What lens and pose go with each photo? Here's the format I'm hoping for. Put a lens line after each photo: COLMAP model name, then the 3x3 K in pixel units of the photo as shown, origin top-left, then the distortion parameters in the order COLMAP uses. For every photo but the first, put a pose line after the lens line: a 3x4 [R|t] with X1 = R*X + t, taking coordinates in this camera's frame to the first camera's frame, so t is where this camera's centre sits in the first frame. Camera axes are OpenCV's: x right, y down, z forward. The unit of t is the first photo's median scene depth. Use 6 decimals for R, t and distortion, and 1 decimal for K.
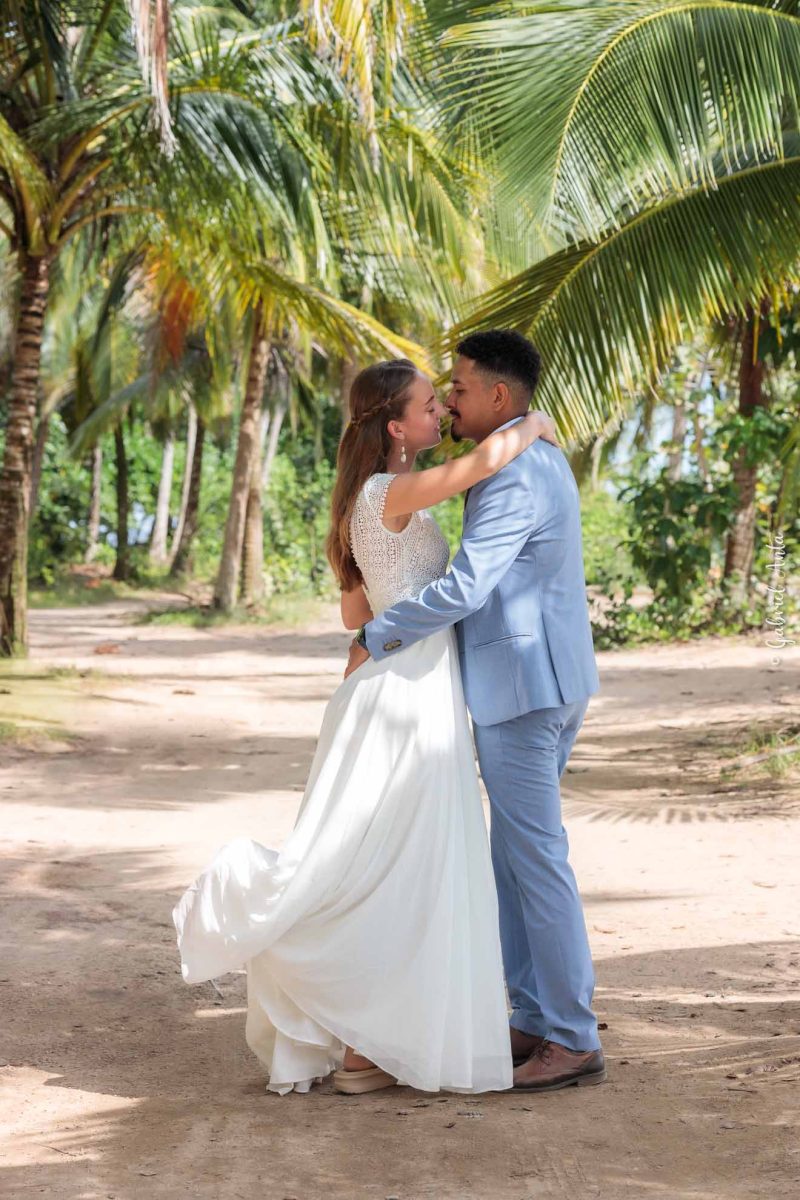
lens RADIAL K [[2015.2, 0, 400.0], [0, 2015.2, 600.0], [0, 0, 1]] dist [-0.020936, -0.127582]
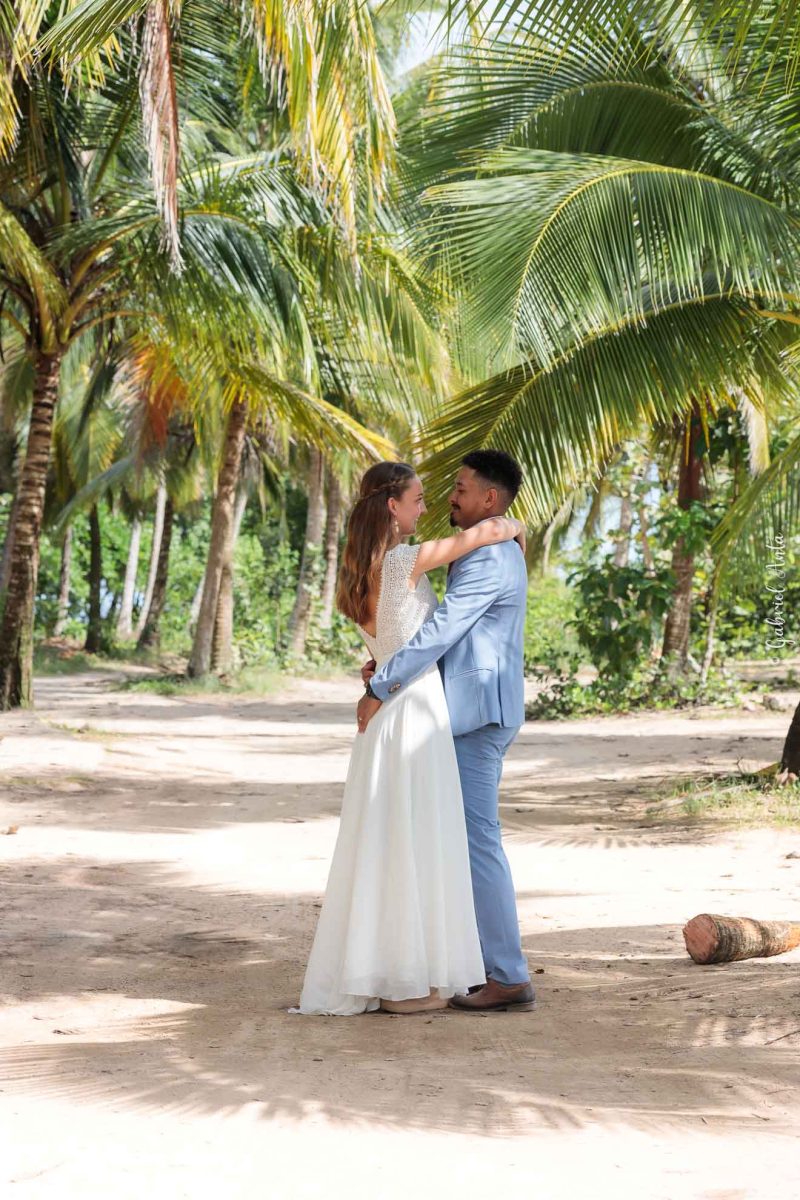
lens RADIAL K [[2015.2, 0, 400.0], [0, 2015.2, 600.0], [0, 0, 1]] dist [-0.020936, -0.127582]
pose [[0.999533, 0.019300, 0.023700, -0.009762], [-0.018309, 0.998978, -0.041336, 0.008266], [-0.024474, 0.040882, 0.998864, -0.116547]]
